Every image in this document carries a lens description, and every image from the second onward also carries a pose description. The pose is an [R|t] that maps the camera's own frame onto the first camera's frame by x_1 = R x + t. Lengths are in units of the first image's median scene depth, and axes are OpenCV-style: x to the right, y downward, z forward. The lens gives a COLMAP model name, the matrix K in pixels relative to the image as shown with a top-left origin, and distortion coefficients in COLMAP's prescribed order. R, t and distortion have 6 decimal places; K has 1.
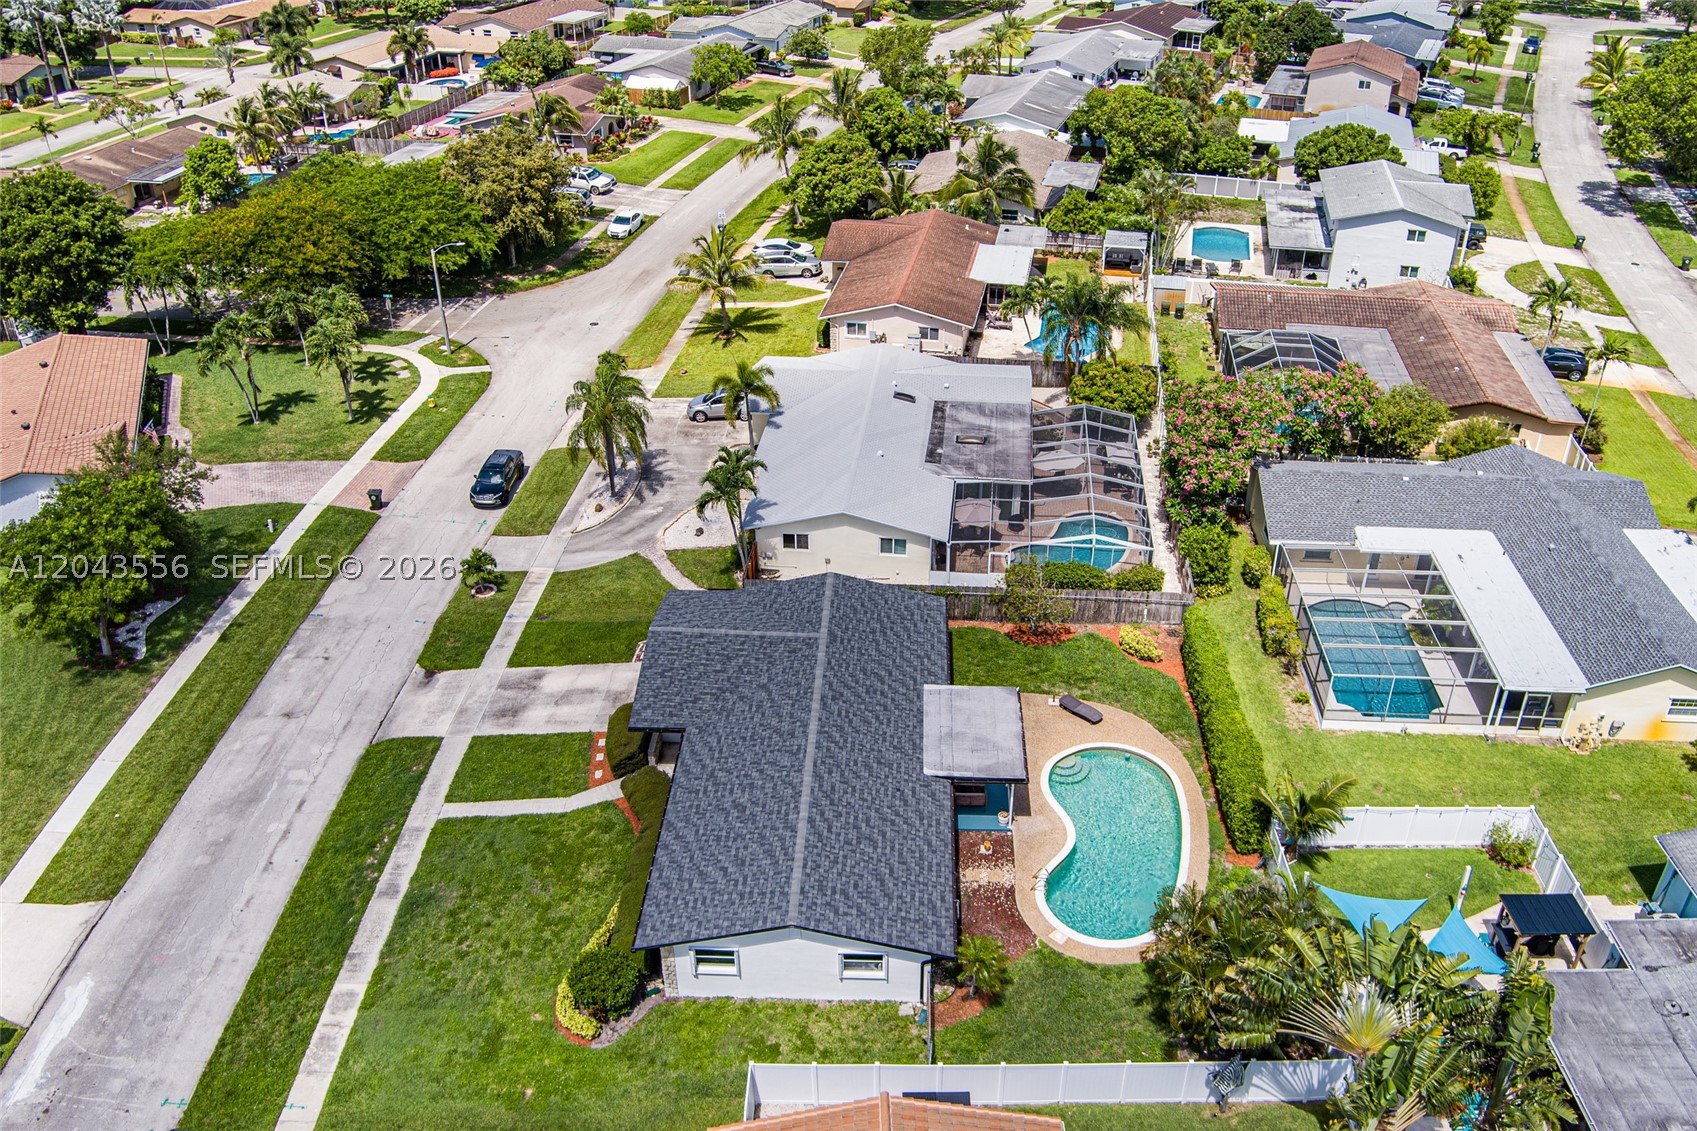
lens RADIAL K [[1375.2, 0, 842.8], [0, 1375.2, 556.7], [0, 0, 1]] dist [-0.080069, 0.031783]
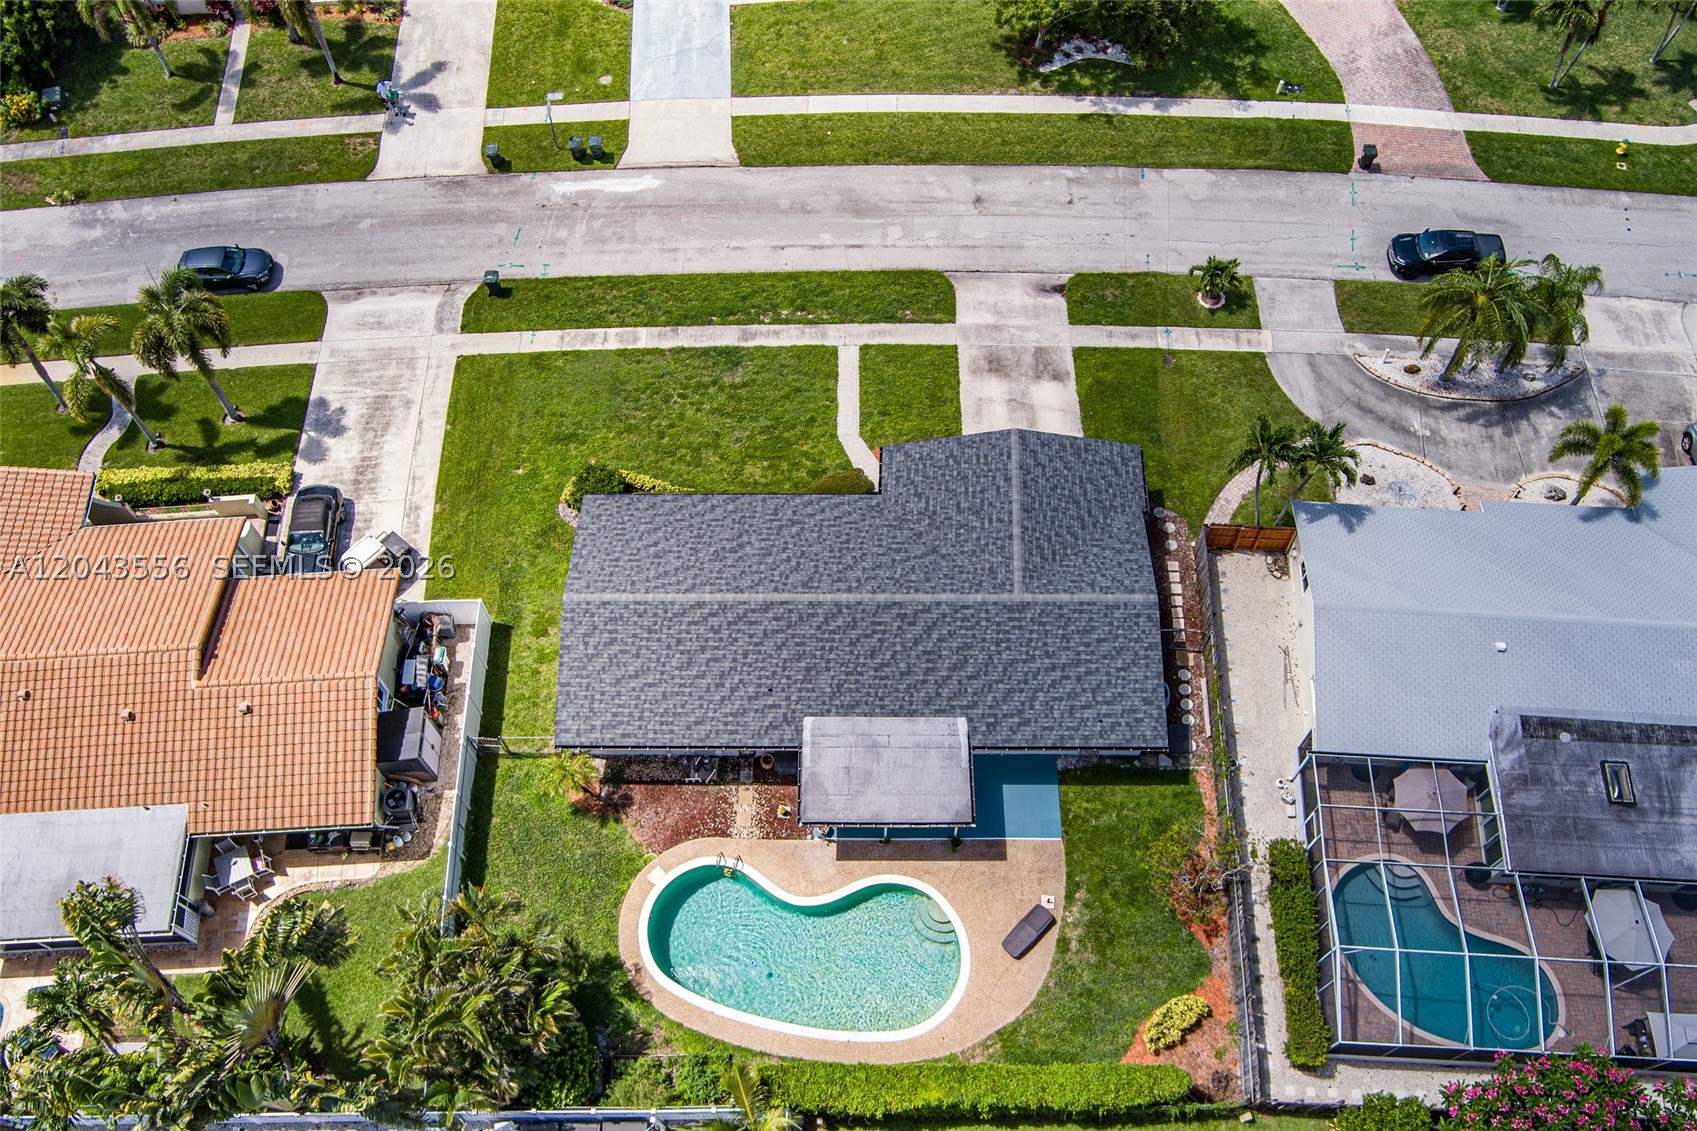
lens RADIAL K [[1375.2, 0, 849.3], [0, 1375.2, 558.9], [0, 0, 1]] dist [-0.080069, 0.031783]
pose [[0.040891, 0.870595, -0.490297, 0.358304], [-0.502345, 0.442092, 0.743104, -0.505637], [0.863700, 0.215912, 0.455417, 0.485586]]
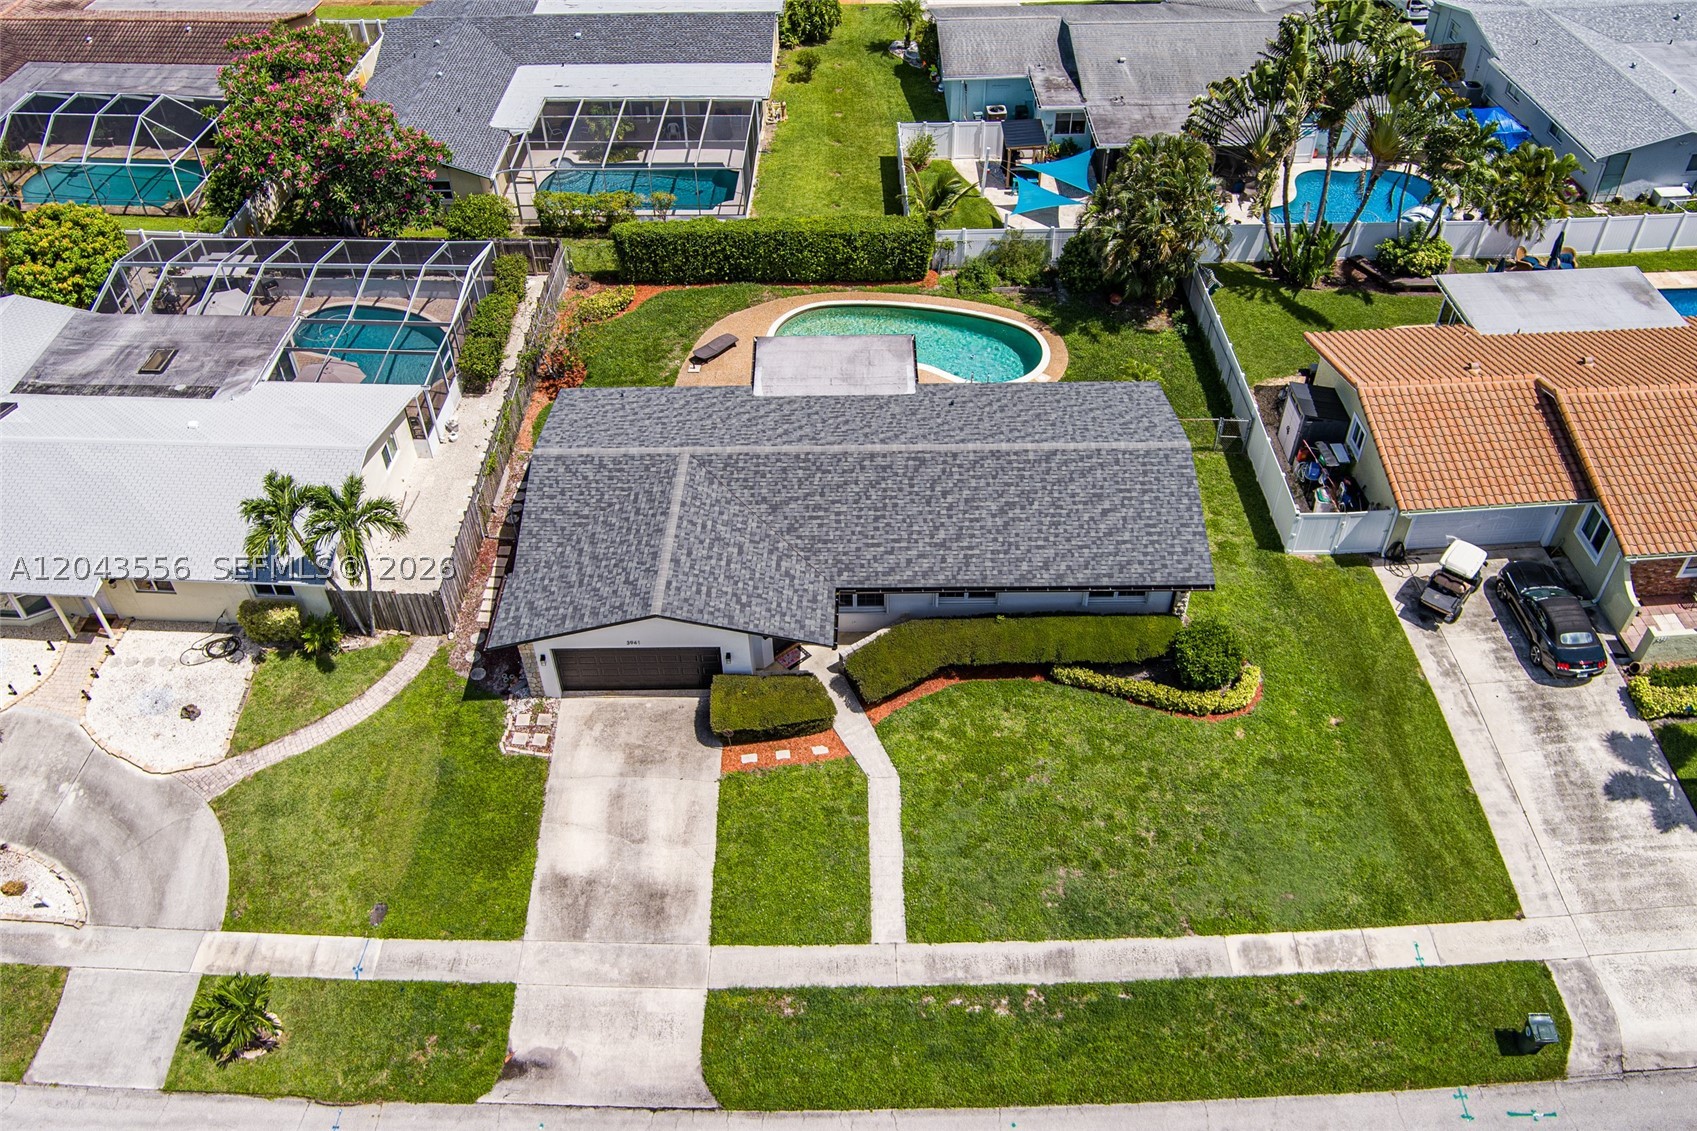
lens RADIAL K [[1375.2, 0, 849.4], [0, 1375.2, 558.0], [0, 0, 1]] dist [-0.080069, 0.031783]
pose [[-0.050839, -0.681396, 0.730148, -0.591116], [0.527405, 0.602519, 0.599011, -0.303715], [-0.848092, 0.415537, 0.328740, 0.652972]]
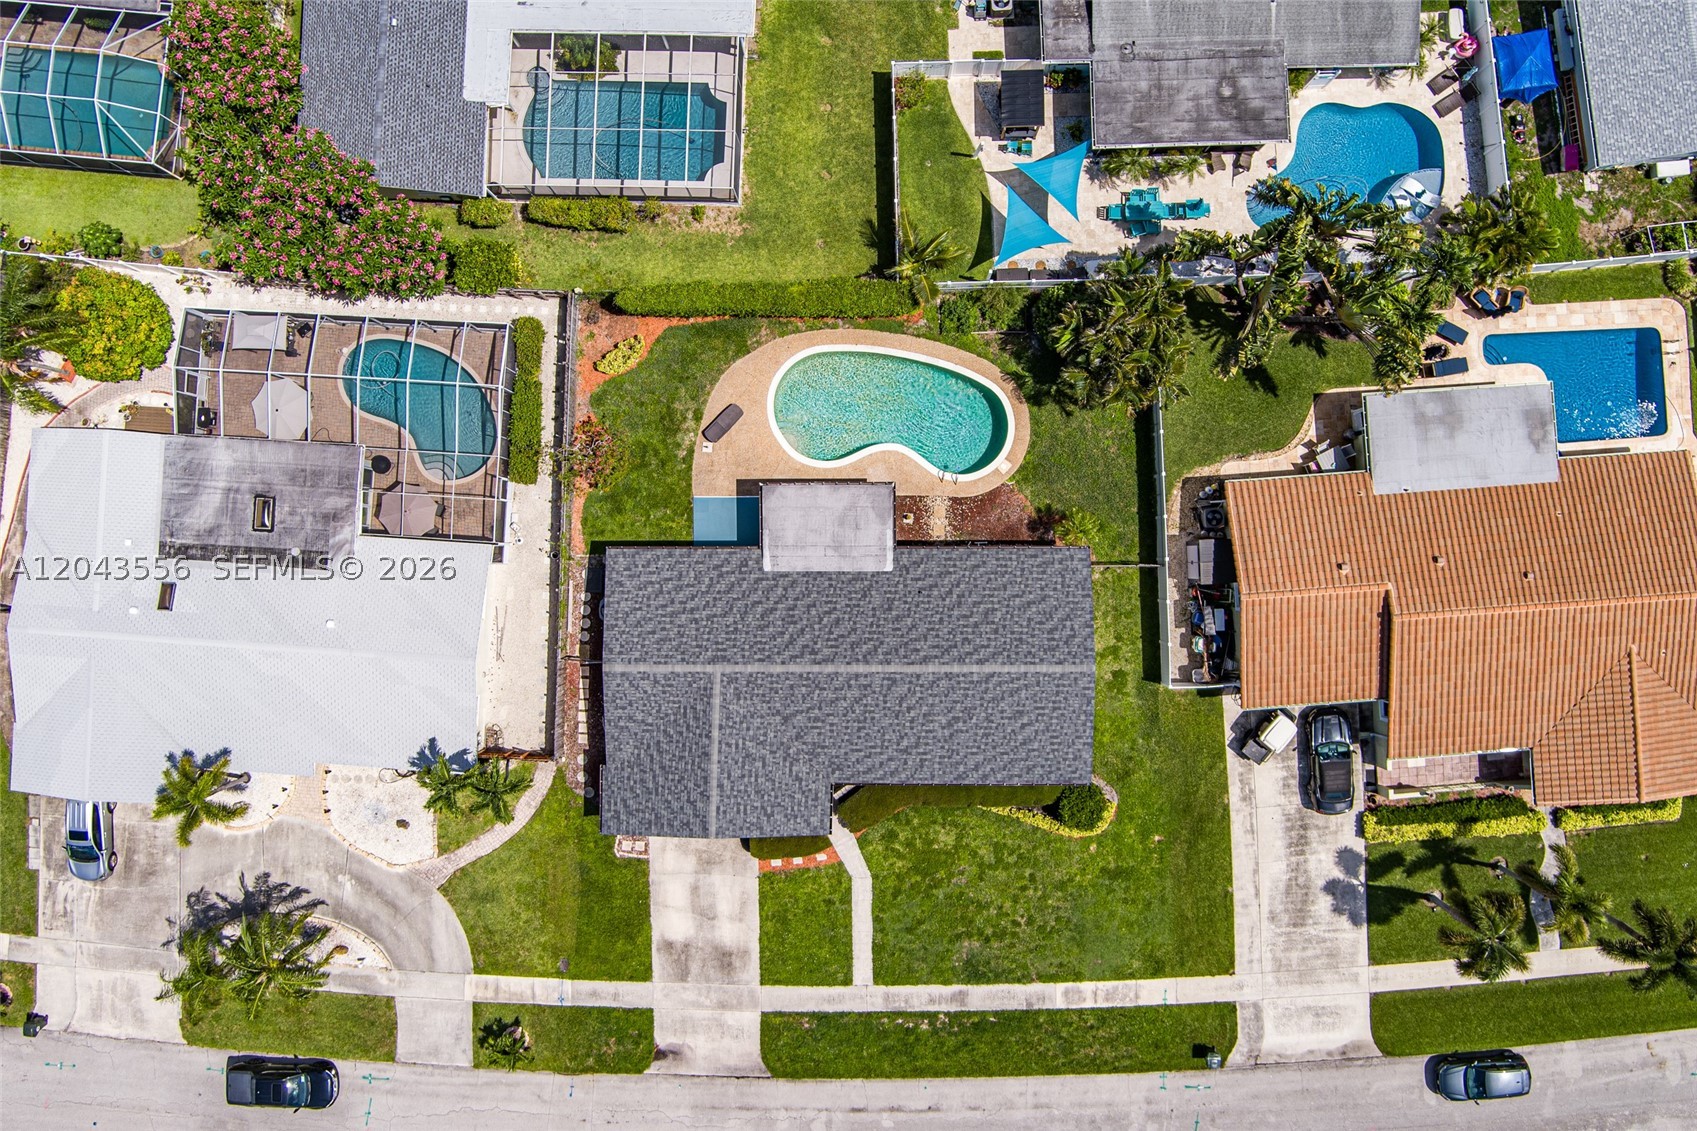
lens RADIAL K [[1375.2, 0, 849.3], [0, 1375.2, 562.4], [0, 0, 1]] dist [-0.080069, 0.031783]
pose [[-0.050277, -0.998630, 0.014526, 0.043114], [0.526311, -0.014131, 0.850175, -0.726149], [-0.848805, 0.050389, 0.526300, 0.345846]]
